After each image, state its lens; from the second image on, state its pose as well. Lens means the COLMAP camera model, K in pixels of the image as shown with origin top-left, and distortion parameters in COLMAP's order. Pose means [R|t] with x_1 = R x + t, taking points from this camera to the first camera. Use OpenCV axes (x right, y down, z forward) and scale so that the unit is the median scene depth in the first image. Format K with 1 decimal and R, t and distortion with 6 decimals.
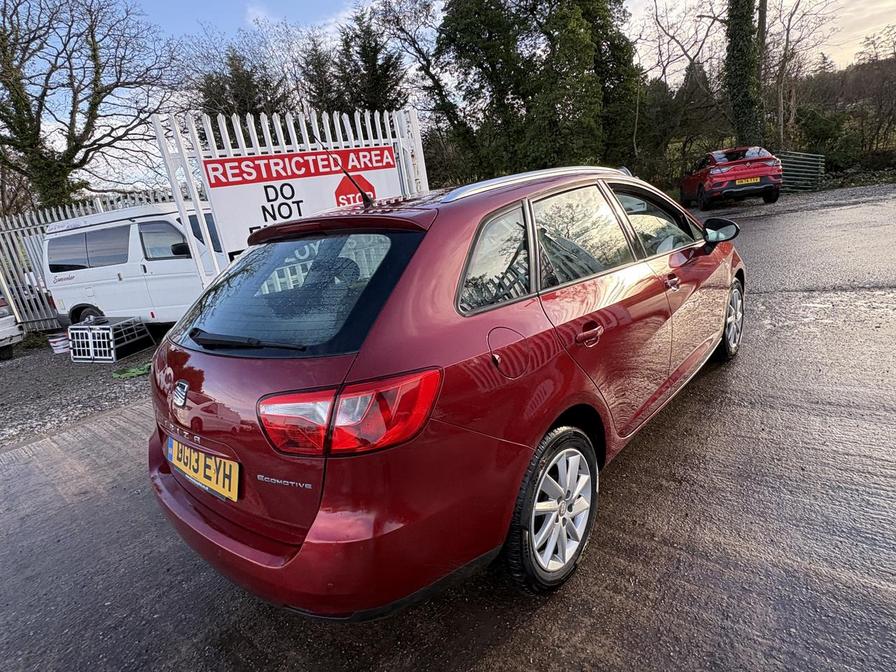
lens RADIAL K [[488.4, 0, 448.9], [0, 488.4, 333.6], [0, 0, 1]] dist [0.002744, -0.001205]
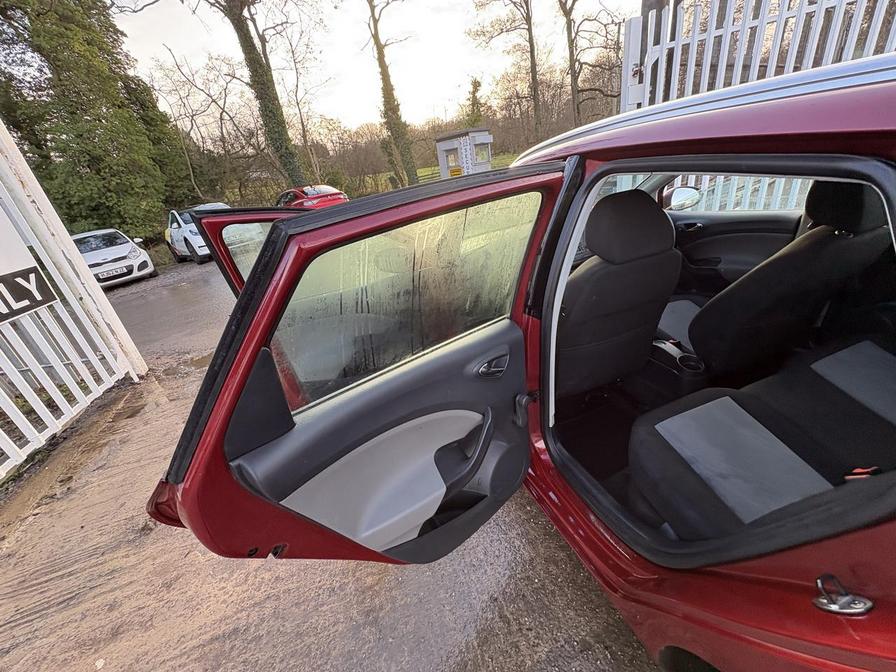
lens RADIAL K [[356.5, 0, 447.3], [0, 356.5, 336.1], [0, 0, 1]] dist [0.001006, 0.000041]
pose [[0.527794, -0.305323, 0.792597, -0.071249], [0.303391, 0.939366, 0.159832, -0.033256], [-0.793339, 0.156109, 0.588424, 0.158299]]
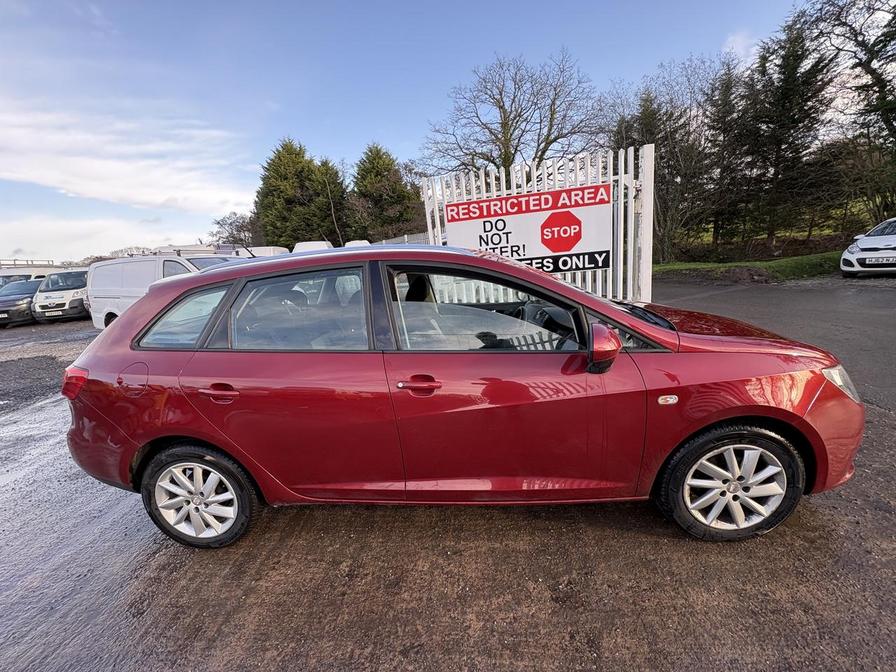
lens RADIAL K [[356.5, 0, 448.2], [0, 356.5, 333.9], [0, 0, 1]] dist [0.001006, 0.000041]
pose [[0.610974, 0.266659, -0.745388, 0.125403], [-0.215580, 0.962021, 0.167453, -0.042023], [0.761732, 0.058382, 0.645256, 0.083475]]
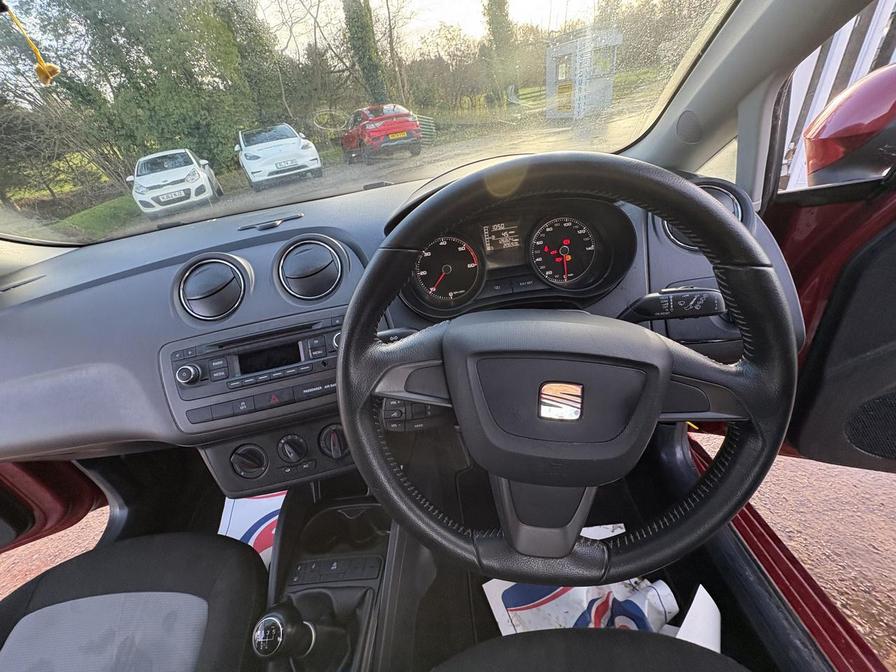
lens RADIAL K [[356.5, 0, 447.8], [0, 356.5, 335.6], [0, 0, 1]] dist [0.001006, 0.000041]
pose [[0.755312, -0.324528, 0.569373, 0.044762], [0.216823, 0.943604, 0.250198, -0.034340], [-0.618459, -0.065524, 0.783080, 0.161031]]
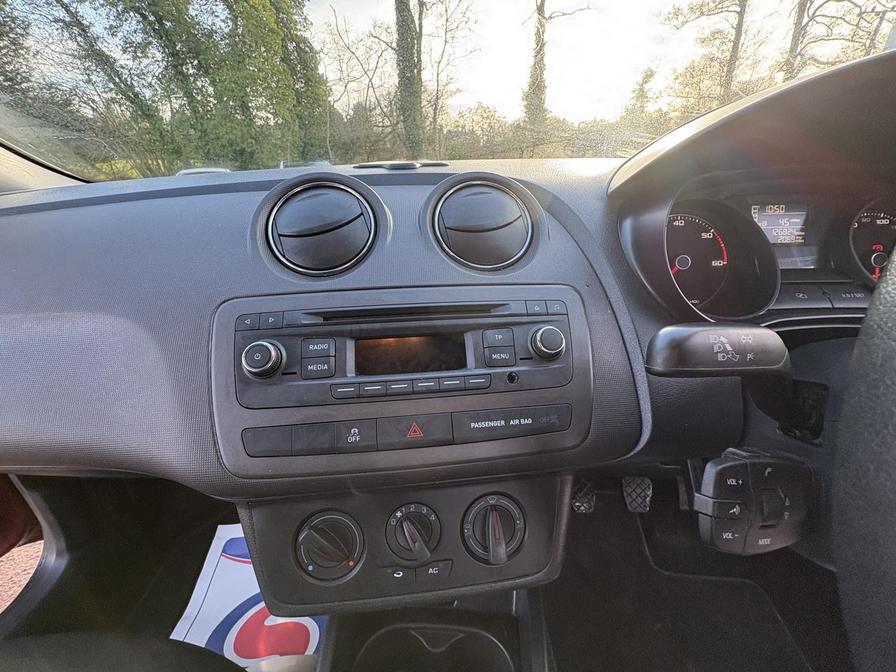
lens RADIAL K [[356.5, 0, 447.9], [0, 356.5, 335.3], [0, 0, 1]] dist [0.001006, 0.000041]
pose [[0.783134, -0.122941, 0.609579, 0.041490], [0.067402, 0.991269, 0.113328, -0.030948], [-0.618189, -0.047664, 0.784583, 0.179260]]
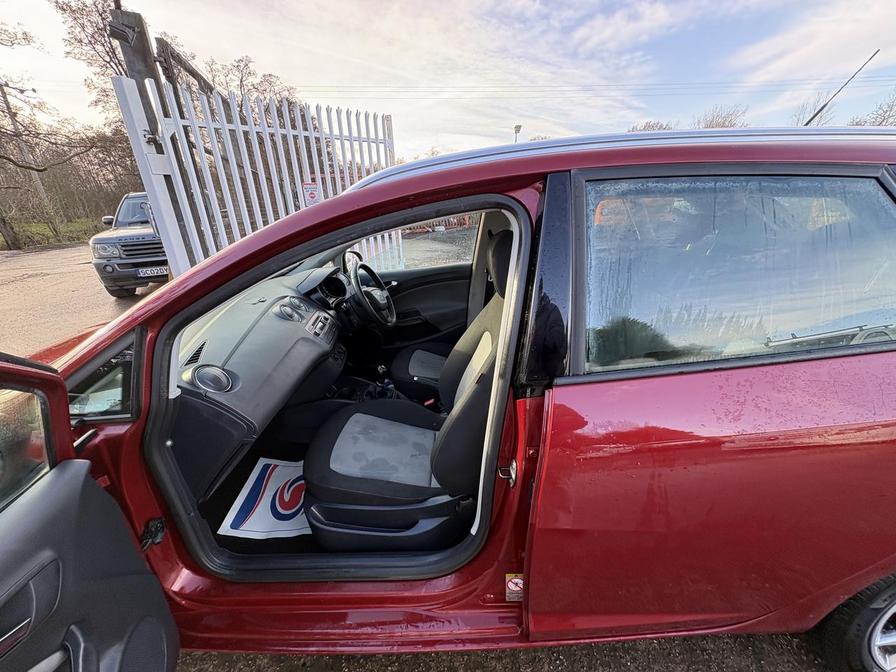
lens RADIAL K [[356.5, 0, 449.2], [0, 356.5, 336.2], [0, 0, 1]] dist [0.001006, 0.000041]
pose [[-0.617245, -0.109215, 0.779154, -0.036054], [0.345373, 0.852188, 0.393056, -0.049107], [-0.706913, 0.511710, -0.488289, 0.209639]]
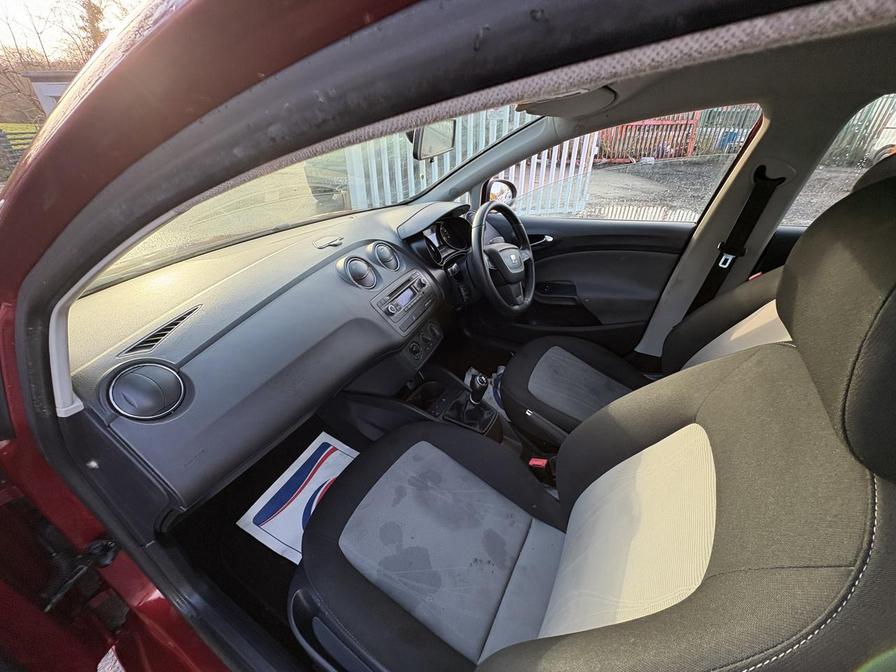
lens RADIAL K [[356.5, 0, 448.7], [0, 356.5, 337.0], [0, 0, 1]] dist [0.001006, 0.000041]
pose [[-0.187472, -0.369252, 0.910223, -0.005957], [0.298892, 0.861267, 0.410953, -0.044001], [-0.935691, 0.349101, -0.051097, 0.187860]]
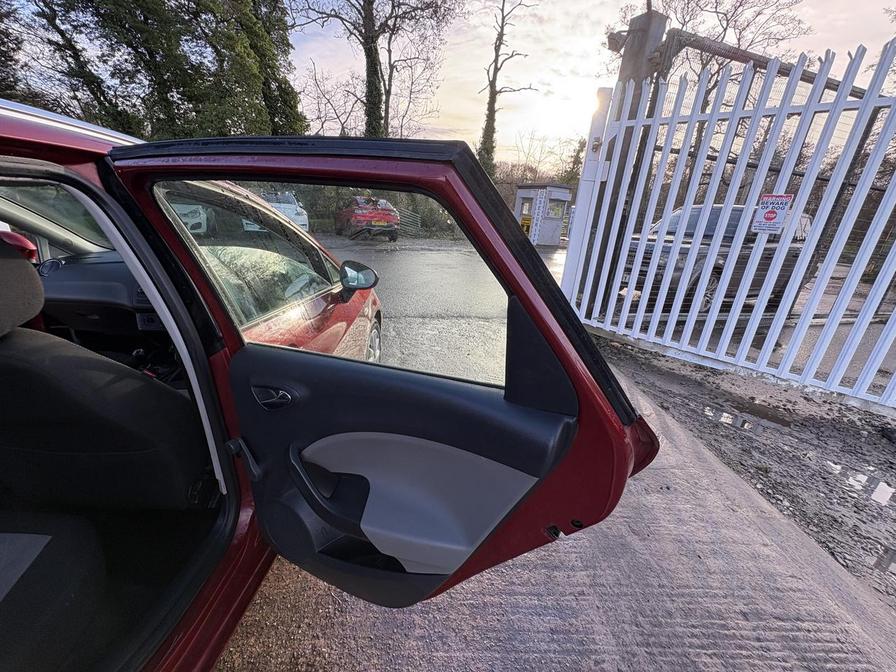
lens RADIAL K [[356.5, 0, 448.0], [0, 356.5, 336.1], [0, 0, 1]] dist [0.001006, 0.000041]
pose [[0.738111, -0.026359, 0.674164, 0.039183], [-0.002677, 0.999114, 0.041994, -0.021178], [-0.674673, -0.032801, 0.737387, 0.068462]]
